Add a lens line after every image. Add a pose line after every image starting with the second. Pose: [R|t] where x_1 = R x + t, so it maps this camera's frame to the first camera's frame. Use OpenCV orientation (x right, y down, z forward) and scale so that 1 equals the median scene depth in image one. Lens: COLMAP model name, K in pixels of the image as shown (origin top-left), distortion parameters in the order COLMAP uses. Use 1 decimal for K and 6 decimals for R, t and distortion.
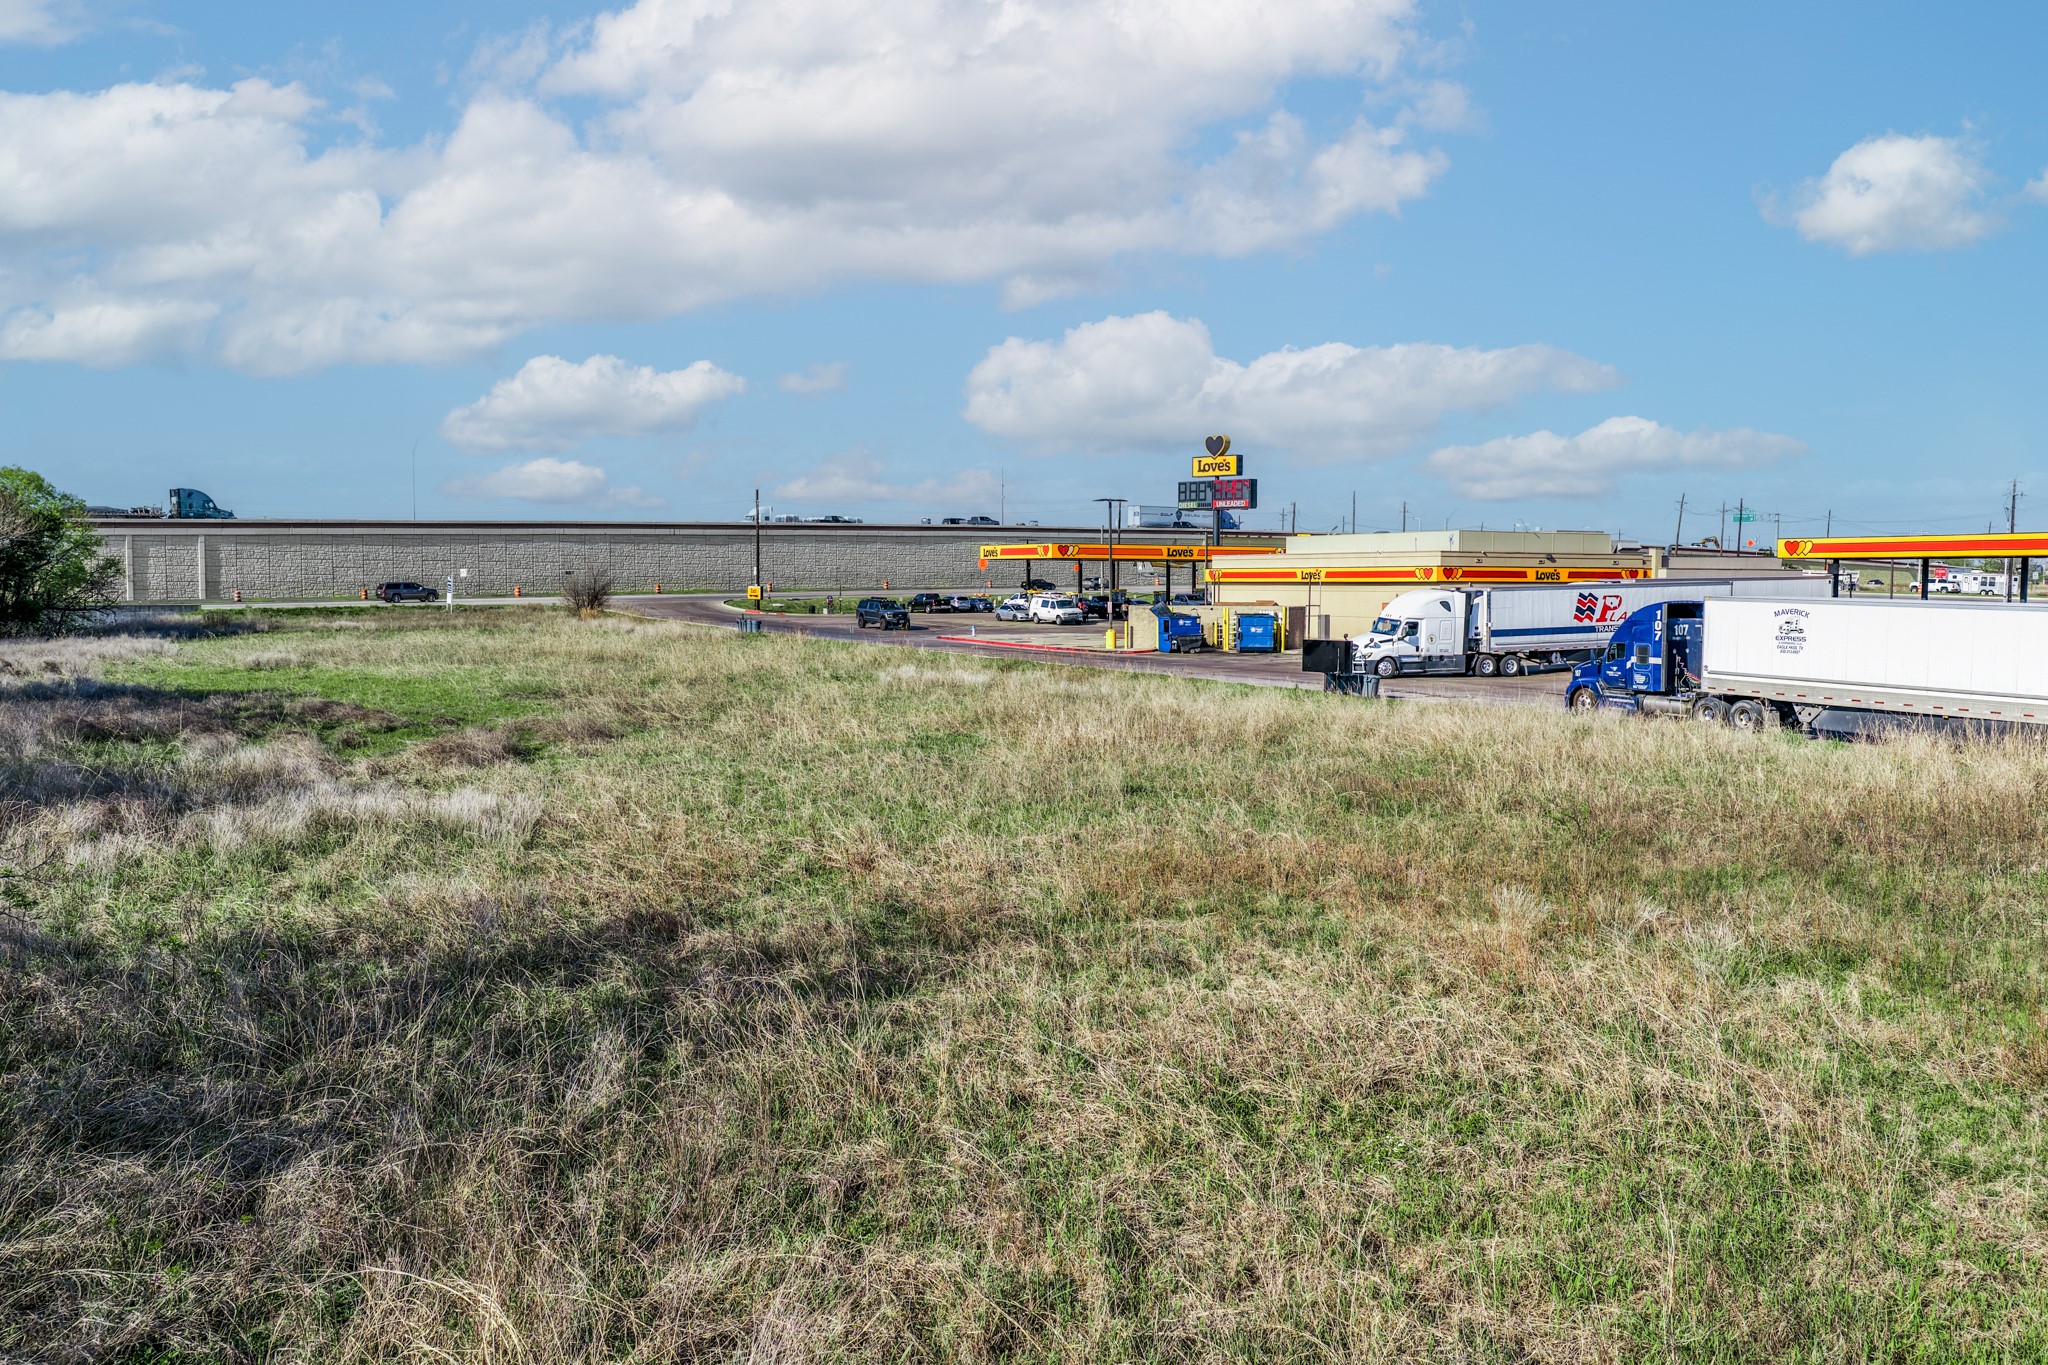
lens RADIAL K [[1692.9, 0, 1024.0], [0, 1692.9, 682.5], [0, 0, 1]] dist [-0.006705, 0.002224]
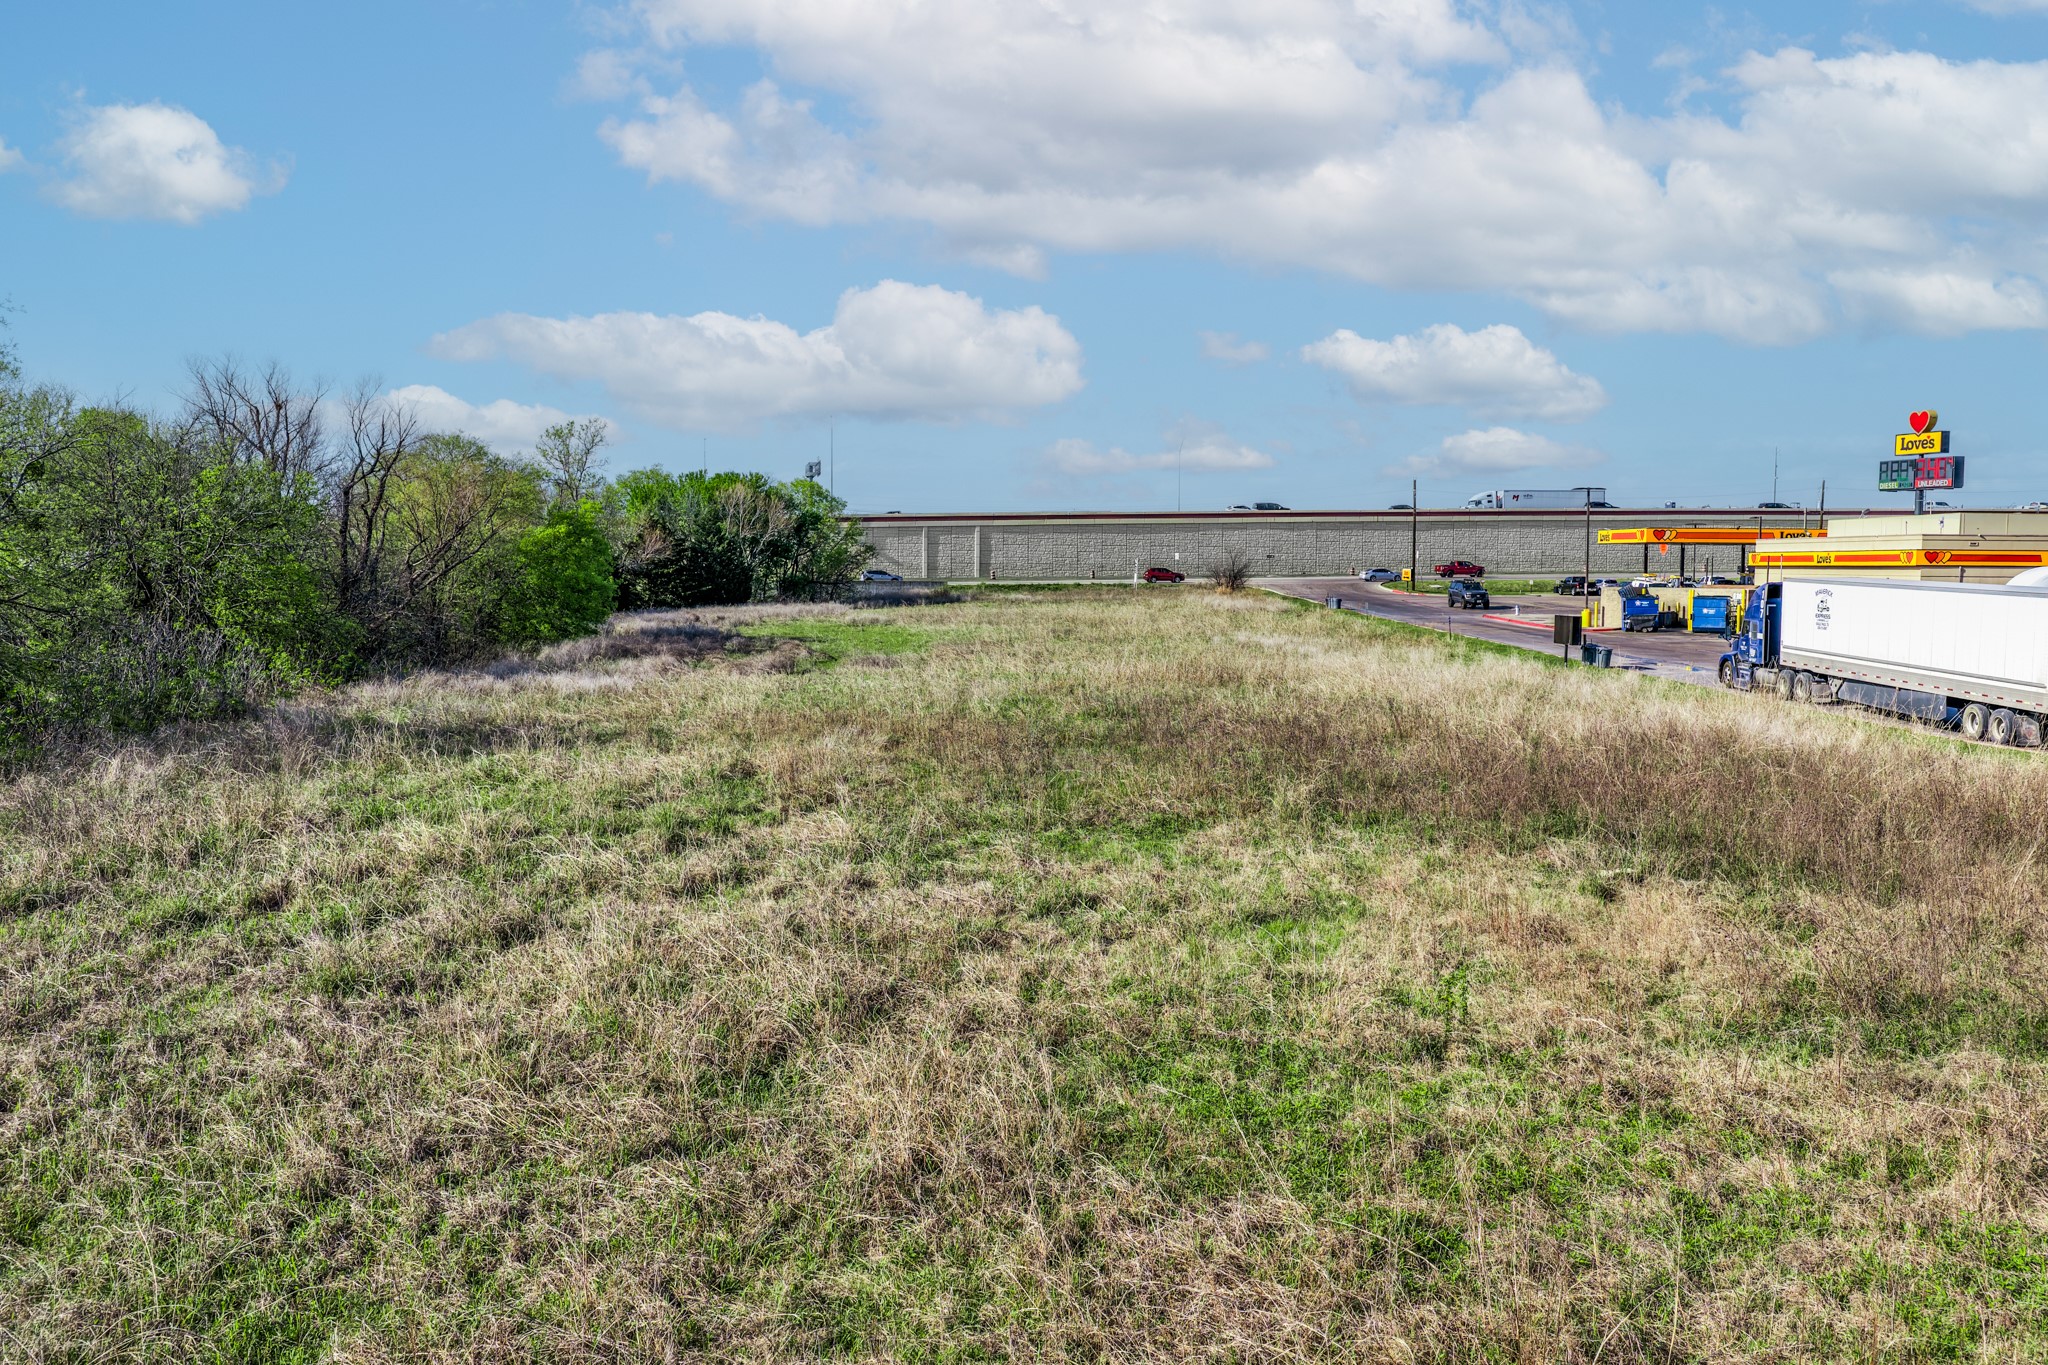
lens RADIAL K [[1692.9, 0, 1024.0], [0, 1692.9, 682.5], [0, 0, 1]] dist [-0.006705, 0.002224]
pose [[0.858784, 0.038515, -0.510888, 0.196065], [-0.033716, 0.999257, 0.018658, 0.004834], [0.511227, 0.001202, 0.859445, -0.071059]]
